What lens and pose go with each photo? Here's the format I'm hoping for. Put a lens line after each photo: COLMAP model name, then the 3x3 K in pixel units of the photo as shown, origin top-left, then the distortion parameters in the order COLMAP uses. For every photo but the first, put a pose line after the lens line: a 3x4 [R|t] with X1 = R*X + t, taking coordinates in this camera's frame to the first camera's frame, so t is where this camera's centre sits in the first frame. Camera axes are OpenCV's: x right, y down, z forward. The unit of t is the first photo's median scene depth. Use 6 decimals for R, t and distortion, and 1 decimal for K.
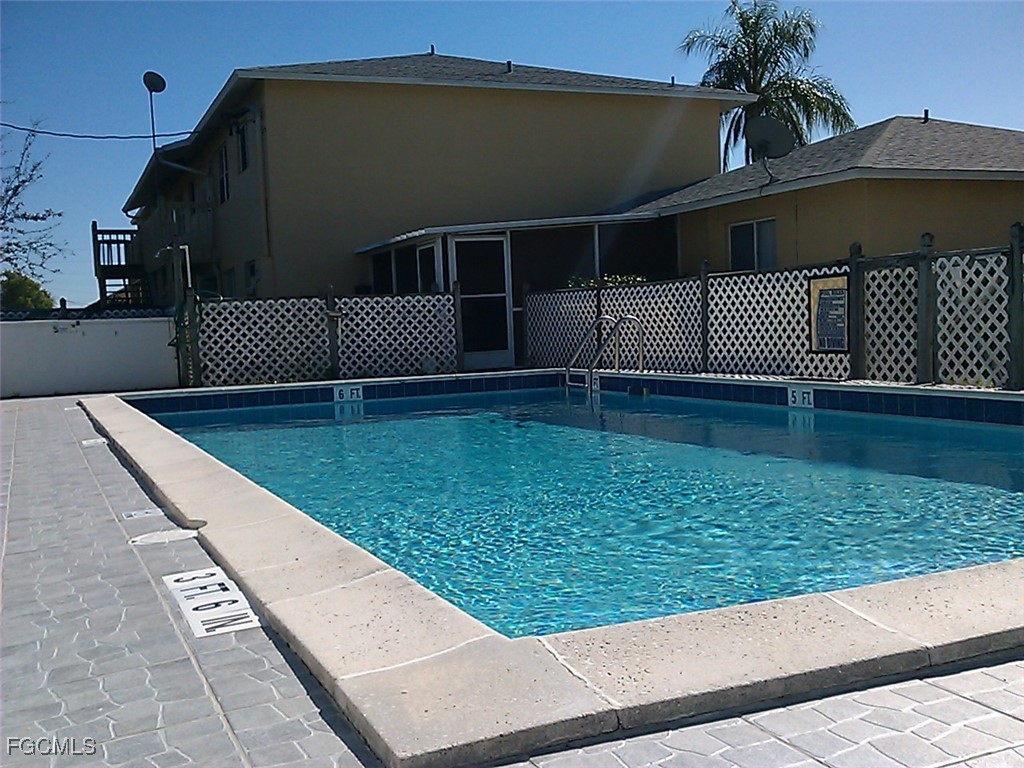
lens RADIAL K [[1107.0, 0, 514.7], [0, 1107.0, 460.6], [0, 0, 1]] dist [-0.033949, 0.000000]
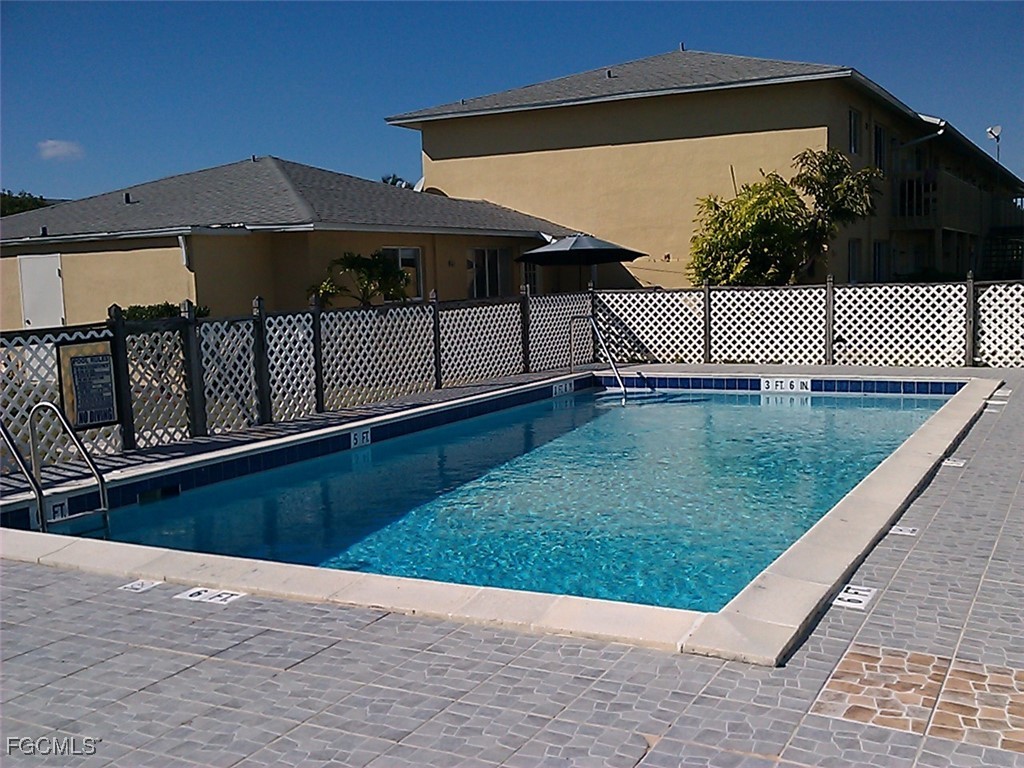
lens RADIAL K [[1107.0, 0, 519.3], [0, 1107.0, 383.8], [0, 0, 1]] dist [-0.033949, 0.000000]
pose [[-0.613780, -0.012689, 0.789375, -0.634165], [0.159126, 0.977361, 0.139440, -0.204341], [-0.773274, 0.211196, -0.597866, 1.281232]]
